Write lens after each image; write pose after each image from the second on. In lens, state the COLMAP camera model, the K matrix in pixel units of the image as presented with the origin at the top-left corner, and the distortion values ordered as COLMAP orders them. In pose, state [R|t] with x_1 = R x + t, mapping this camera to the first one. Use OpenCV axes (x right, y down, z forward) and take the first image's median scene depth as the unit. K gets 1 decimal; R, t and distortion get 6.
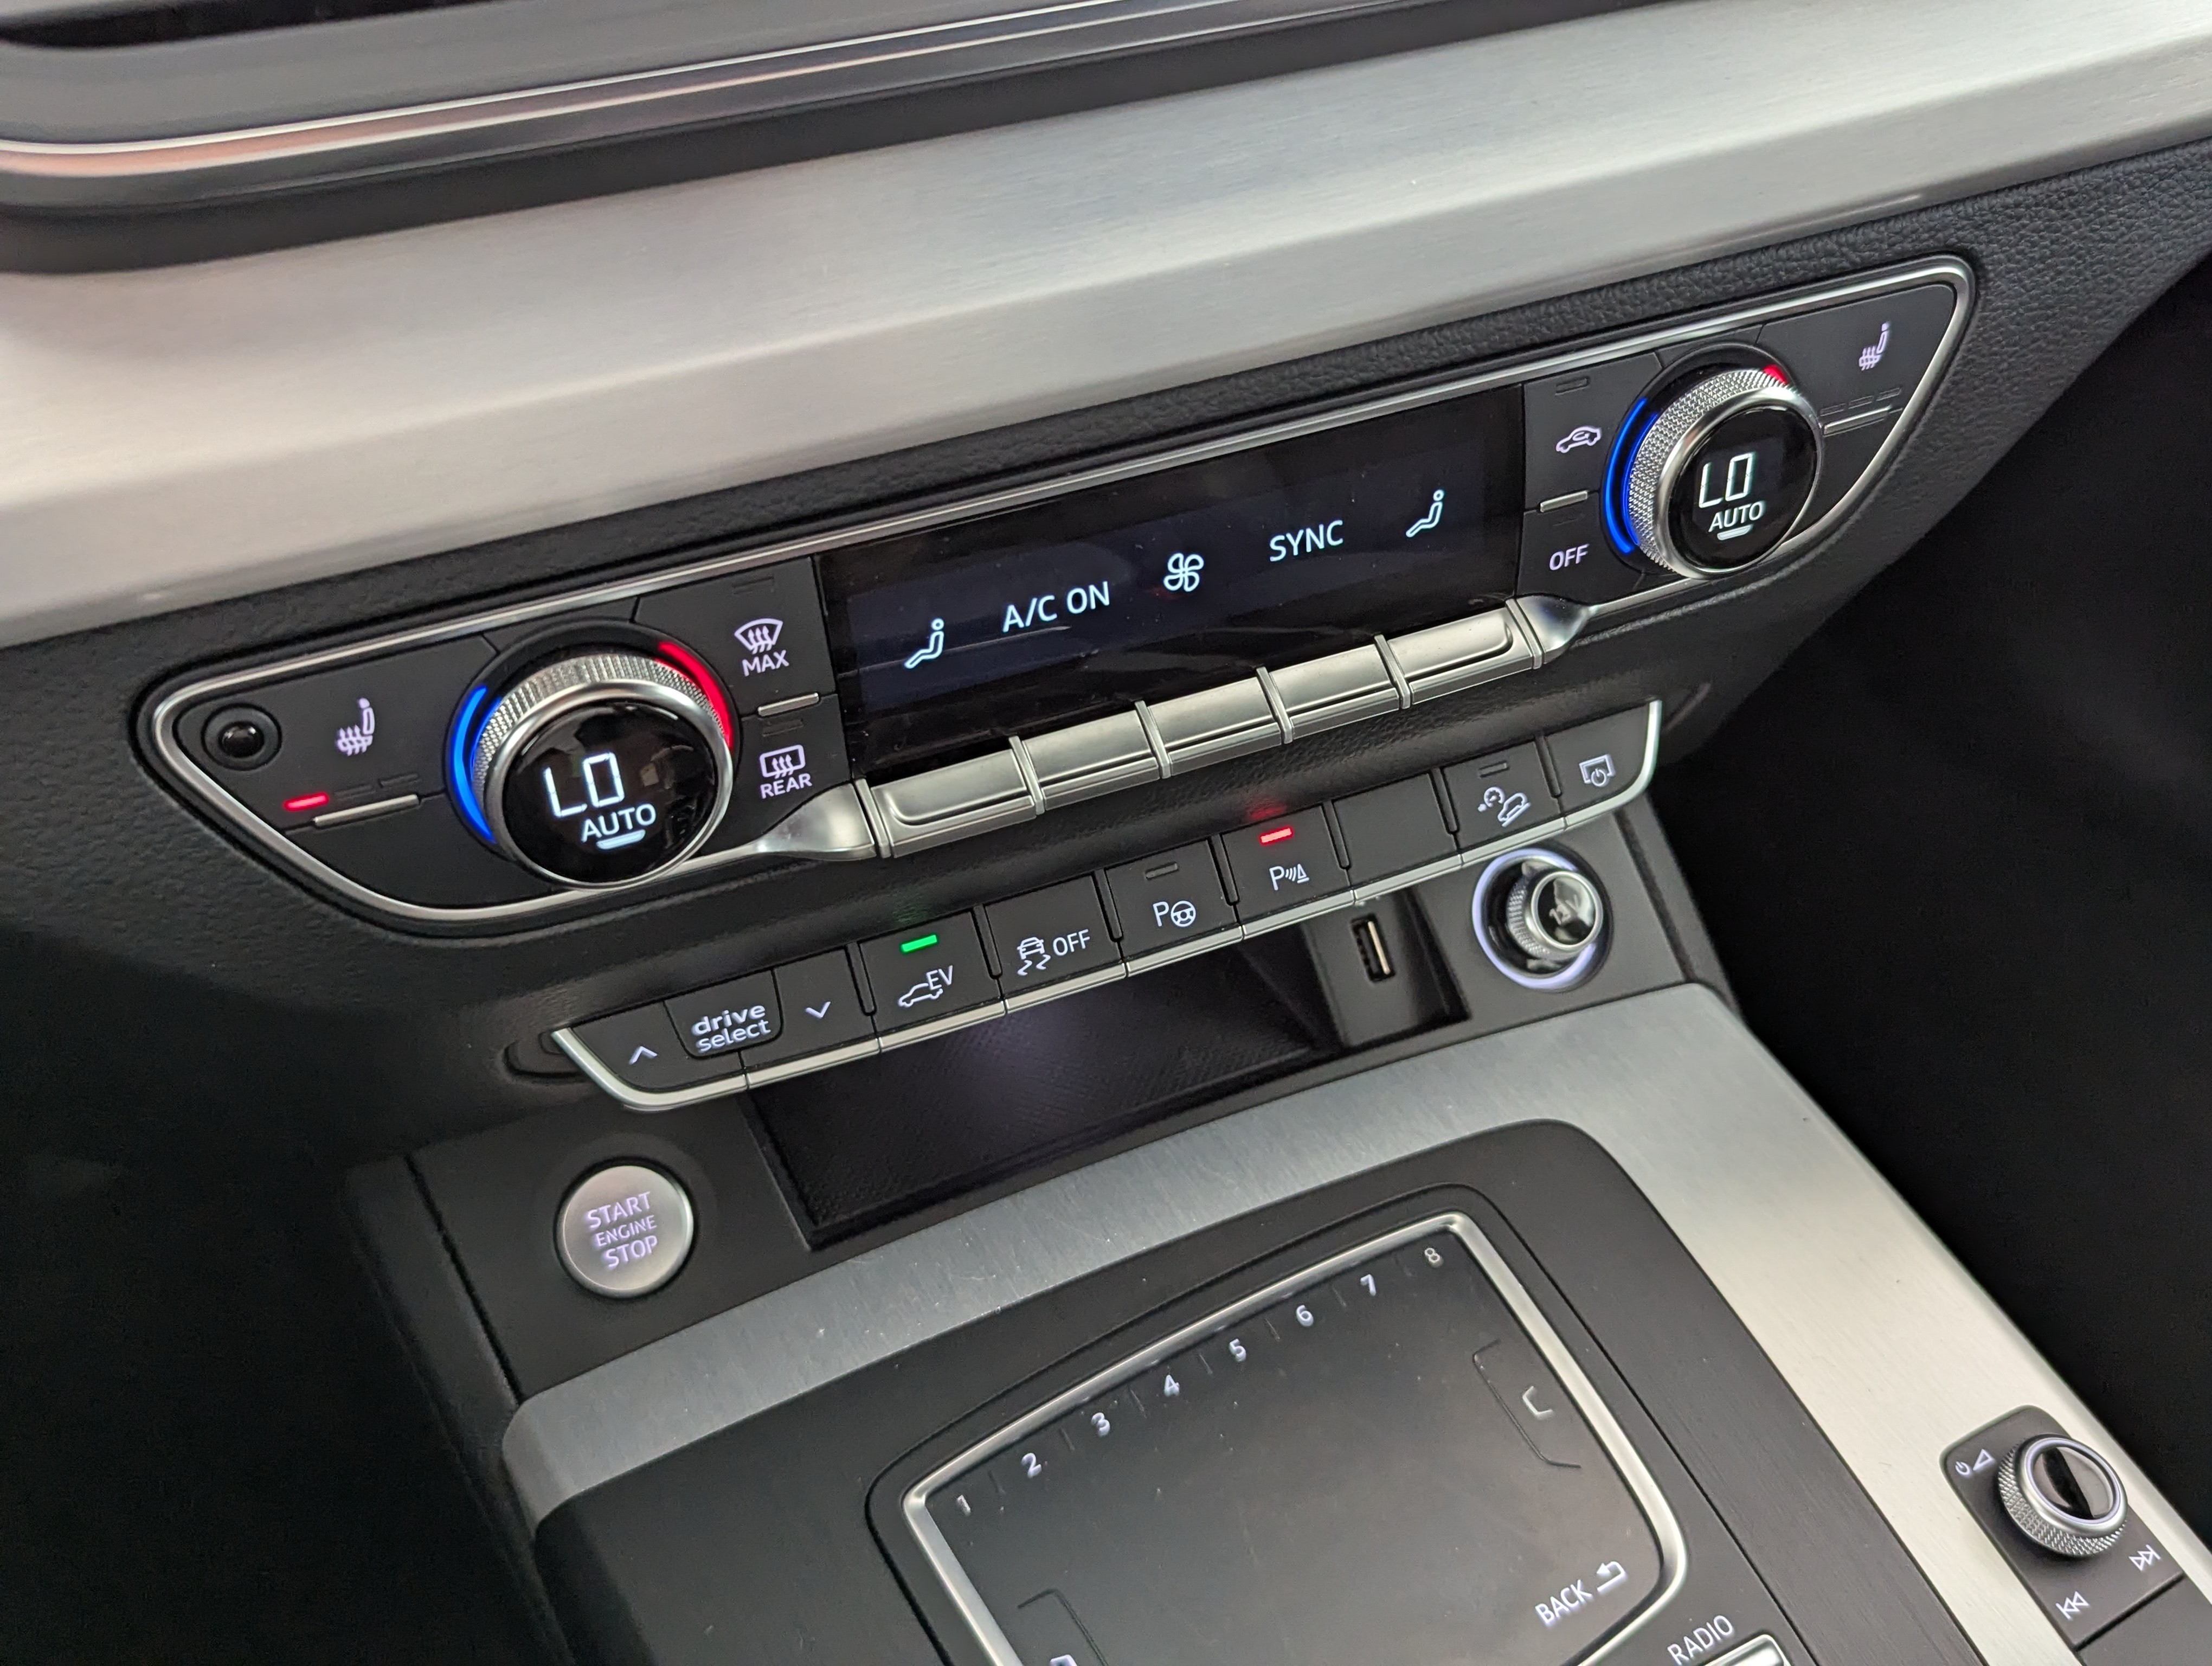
lens RADIAL K [[2015.4, 0, 1126.1], [0, 2015.4, 824.7], [0, 0, 1]] dist [0.004337, 0.000000]
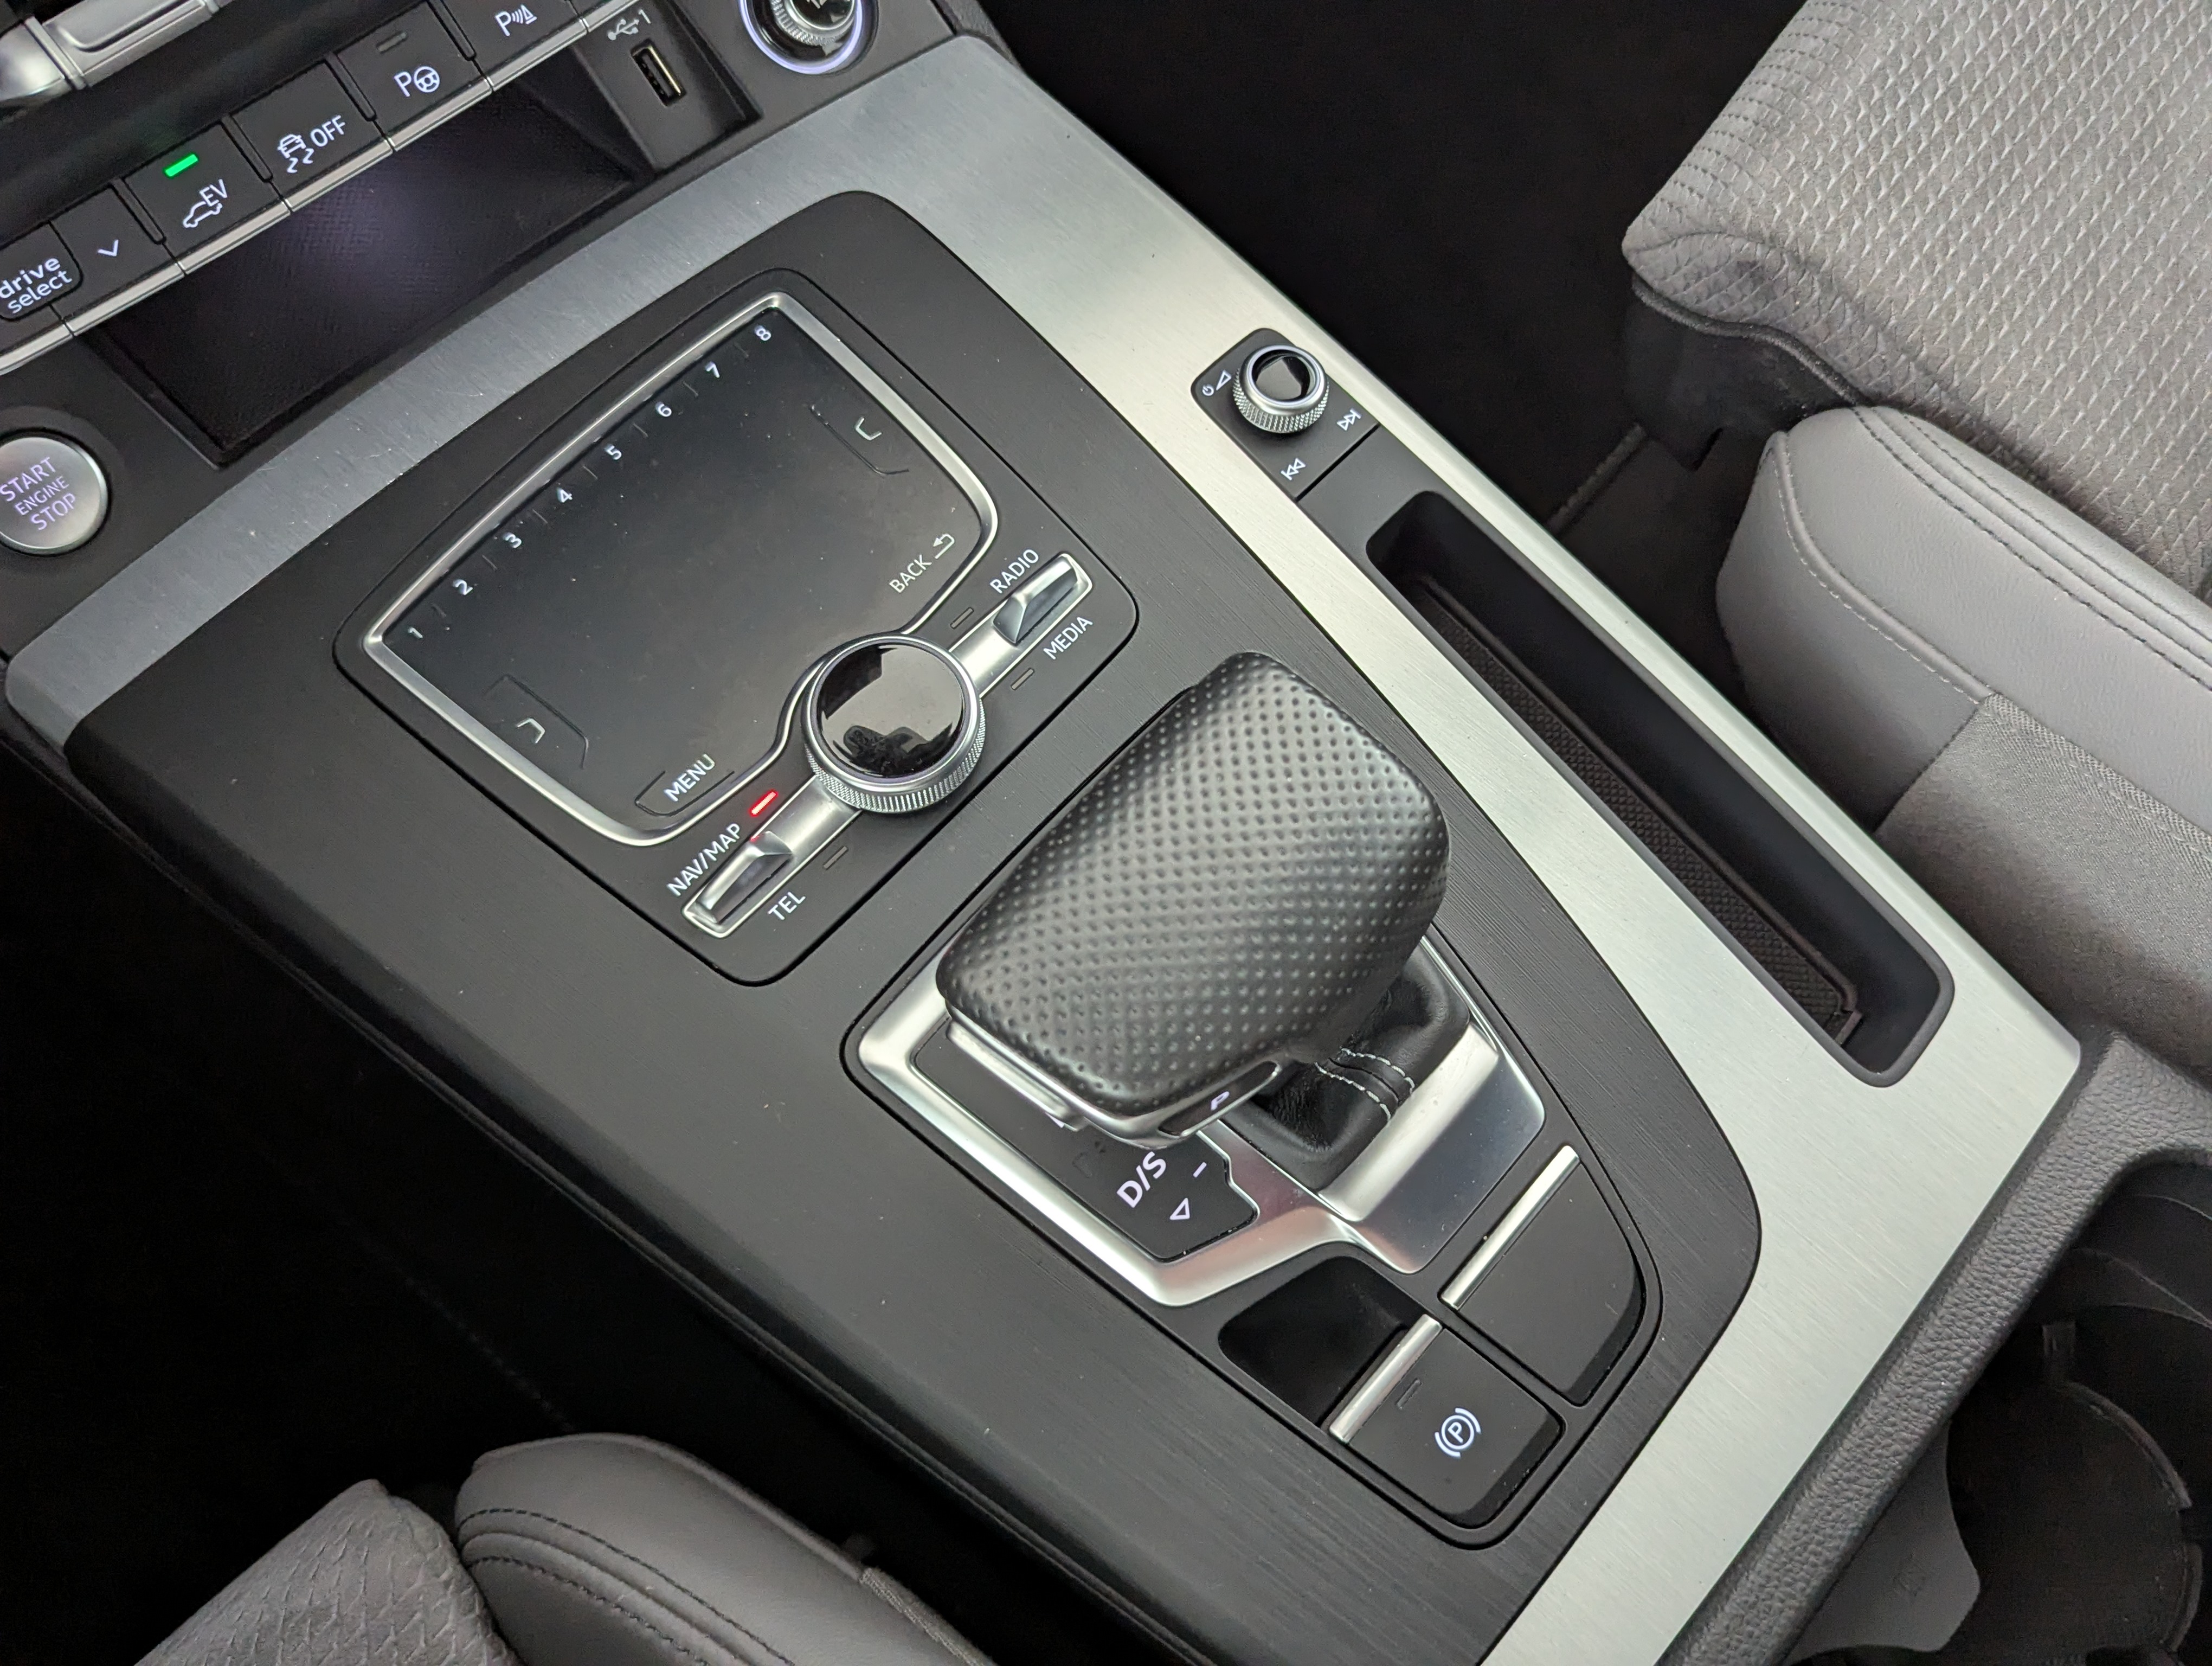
lens RADIAL K [[2015.4, 0, 1143.6], [0, 2015.4, 817.3], [0, 0, 1]] dist [0.004337, 0.000000]
pose [[0.953308, -0.282188, 0.107581, 0.172665], [0.217288, 0.888306, 0.404597, 0.042679], [-0.209737, -0.362330, 0.908145, -0.220818]]
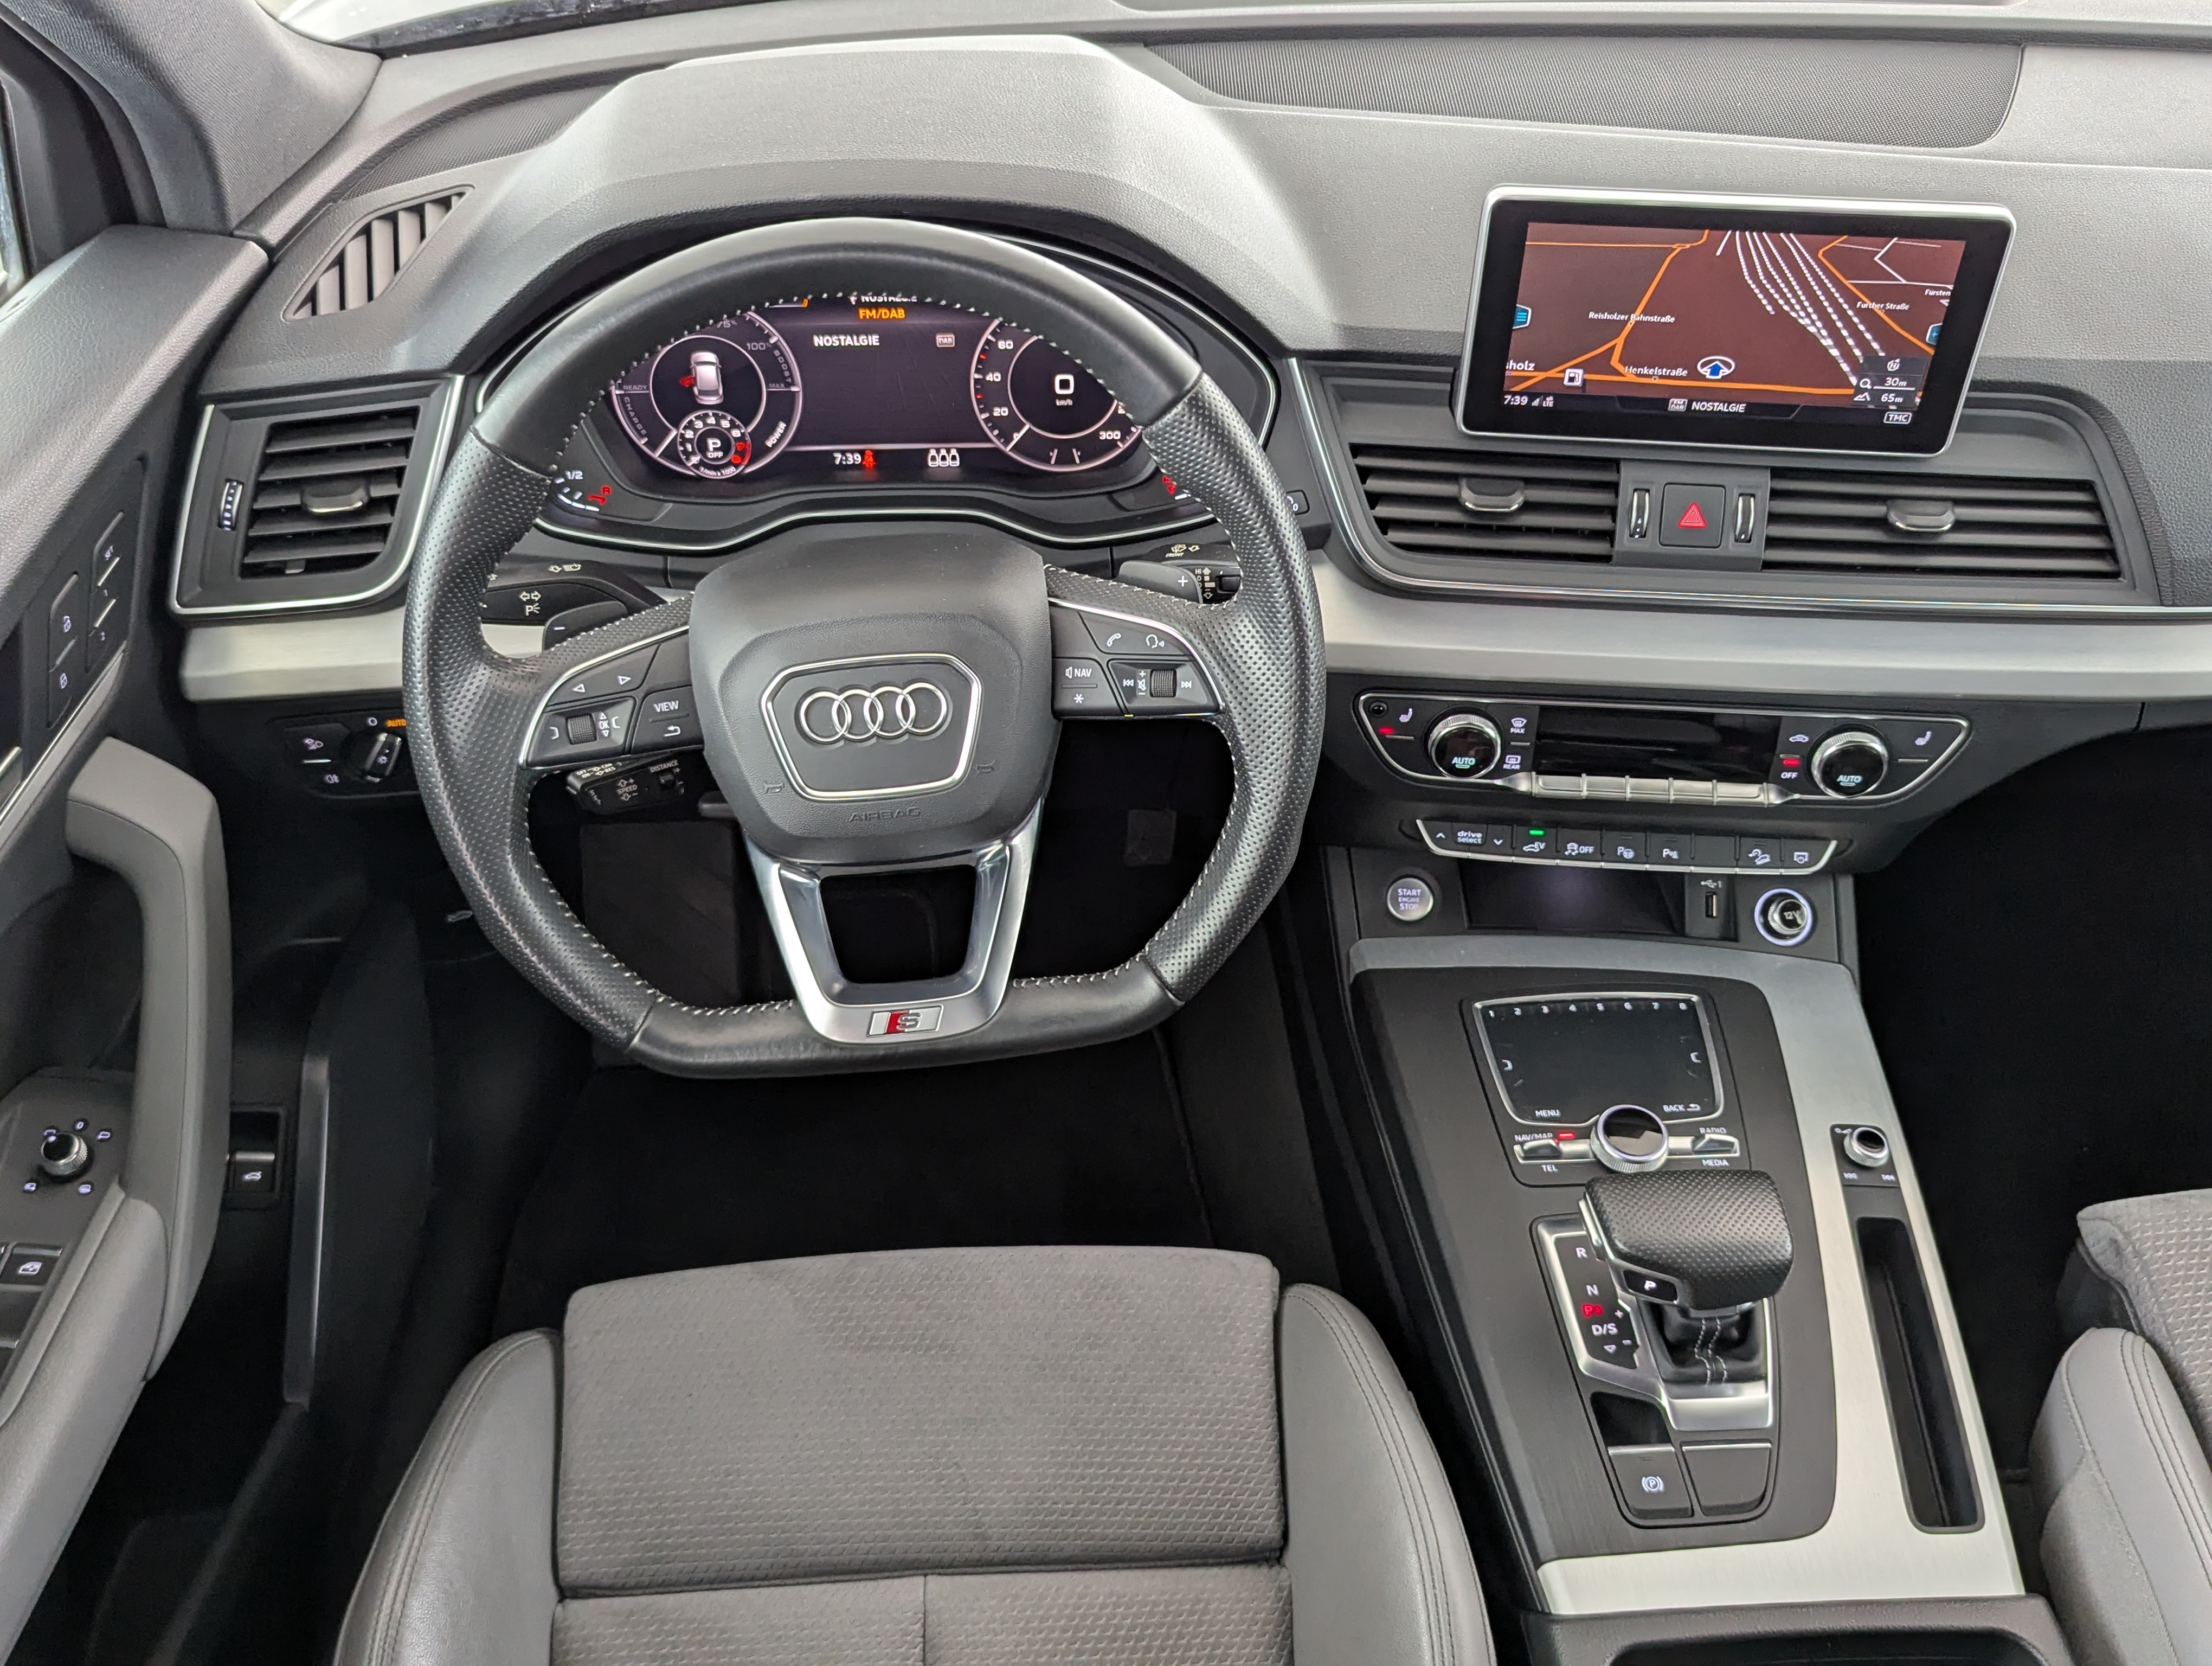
lens RADIAL K [[2015.4, 0, 1058.0], [0, 2015.4, 811.2], [0, 0, 1]] dist [0.004337, 0.000000]
pose [[0.877207, 0.307462, -0.368747, 0.369565], [-0.317098, 0.947714, 0.035866, 0.146164], [0.360494, 0.085467, 0.928838, -2.054506]]
